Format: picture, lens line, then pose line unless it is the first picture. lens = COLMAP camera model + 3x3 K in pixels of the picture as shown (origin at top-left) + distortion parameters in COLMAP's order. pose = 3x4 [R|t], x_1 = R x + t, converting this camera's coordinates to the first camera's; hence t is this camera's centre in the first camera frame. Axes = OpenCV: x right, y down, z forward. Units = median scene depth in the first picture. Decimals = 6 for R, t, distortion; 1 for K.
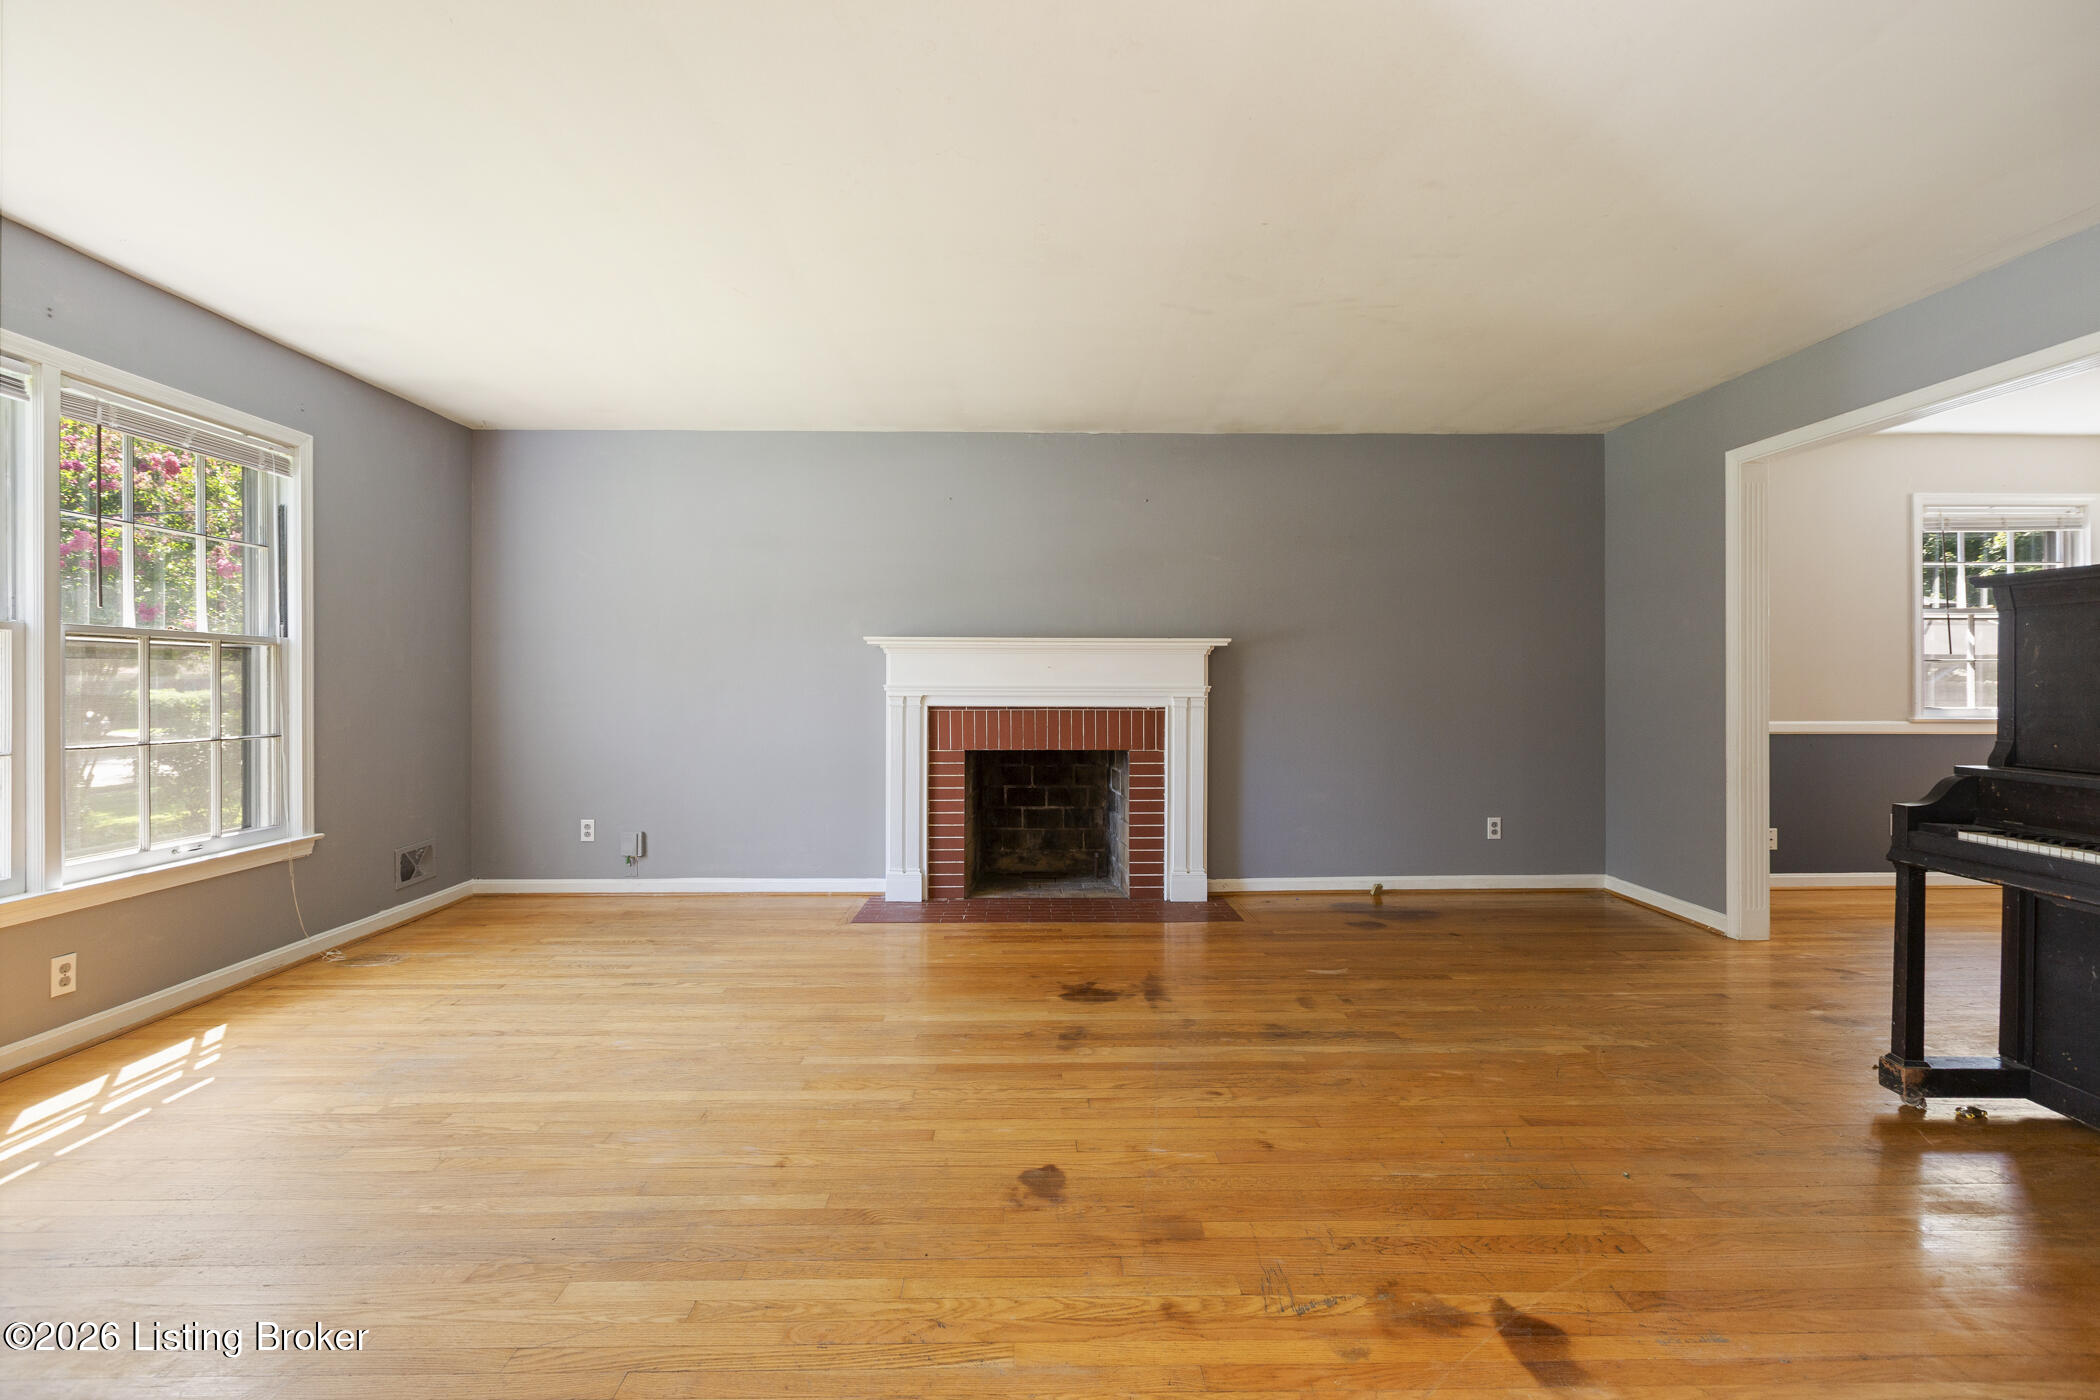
lens RADIAL K [[932.5, 0, 1040.5], [0, 932.5, 690.6], [0, 0, 1]] dist [-0.003343, 0.000304]
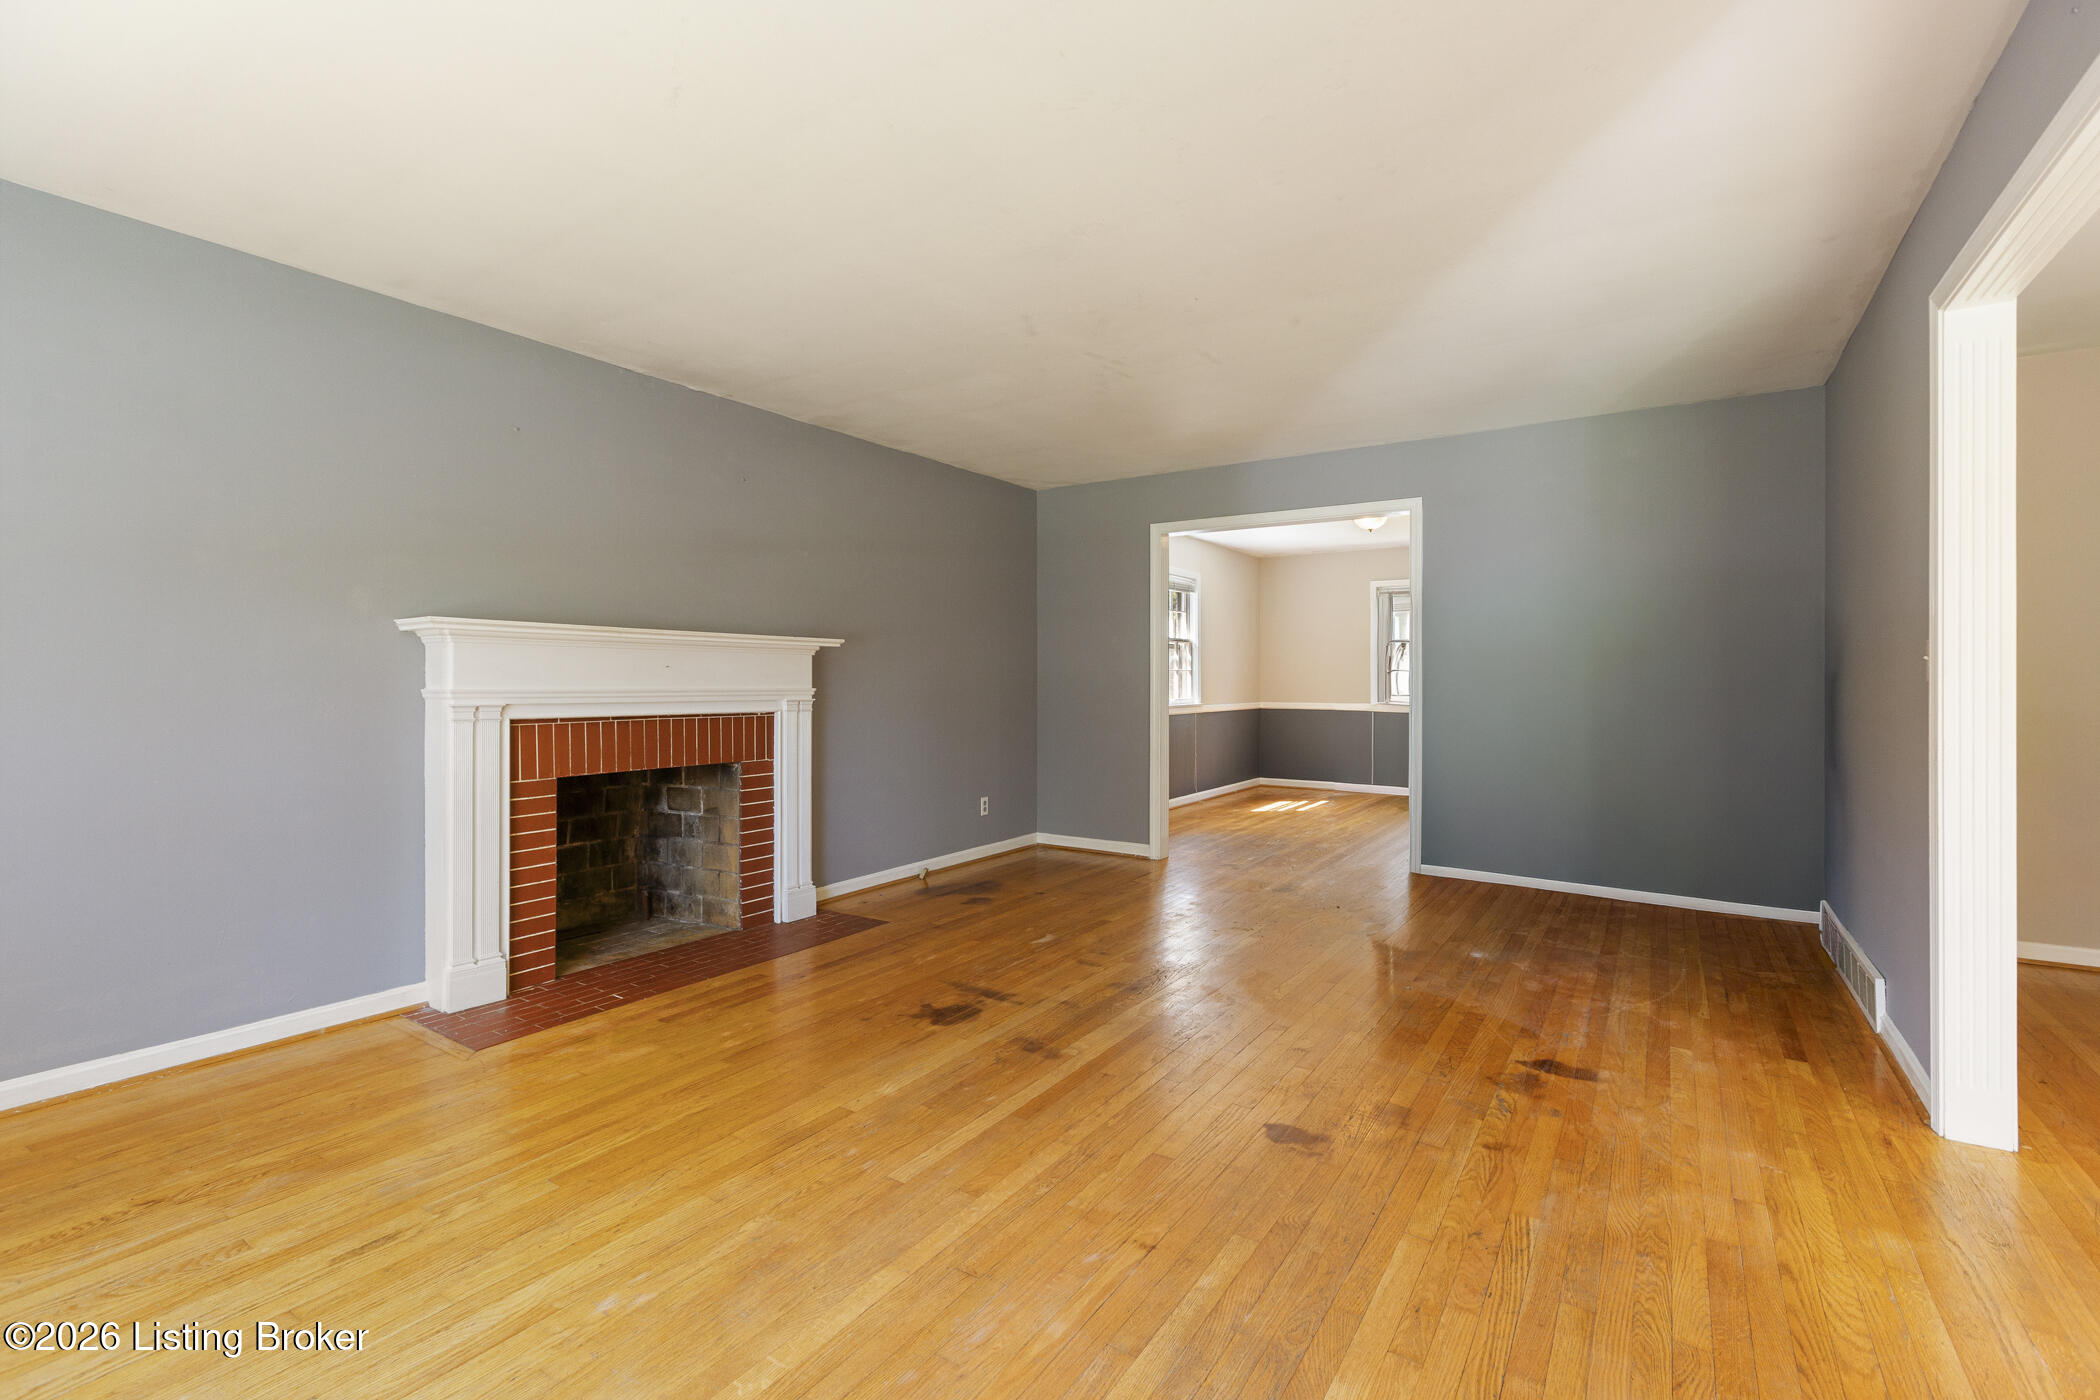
lens RADIAL K [[932.5, 0, 1046.0], [0, 932.5, 690.2], [0, 0, 1]] dist [-0.003343, 0.000304]
pose [[0.566718, -0.008162, 0.823871, -0.593078], [0.009170, 0.999951, 0.003598, -0.005251], [-0.823861, 0.005516, 0.566766, 0.336435]]
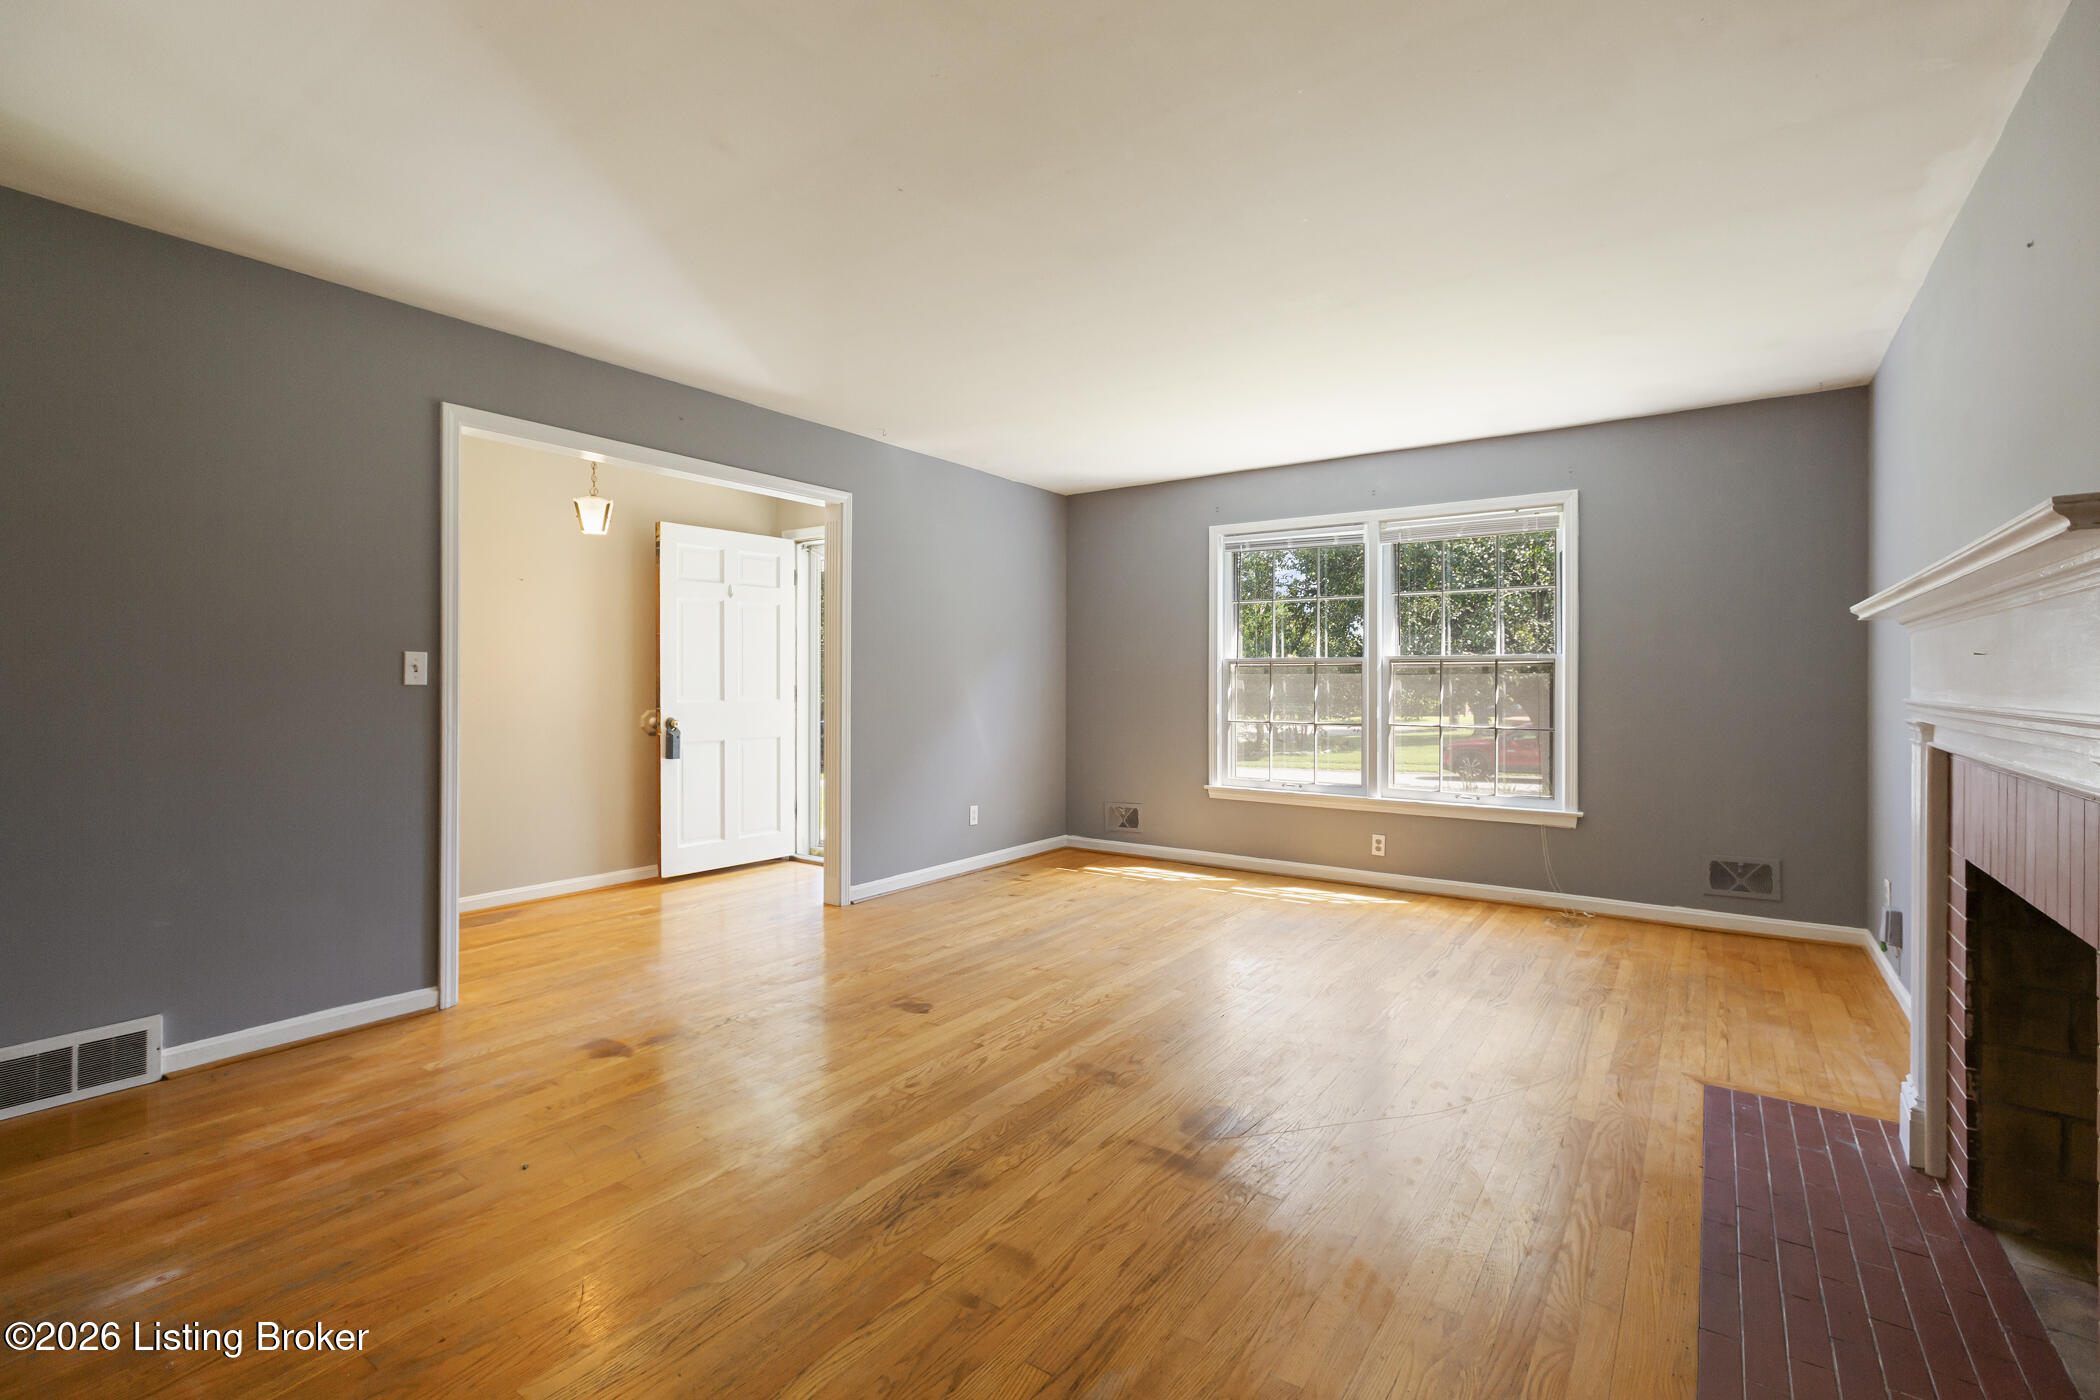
lens RADIAL K [[932.5, 0, 1043.4], [0, 932.5, 687.5], [0, 0, 1]] dist [-0.003343, 0.000304]
pose [[-0.594179, 0.001013, -0.804332, 0.626795], [-0.010165, 0.999910, 0.008769, -0.013700], [0.804269, 0.013387, -0.594115, 1.159325]]
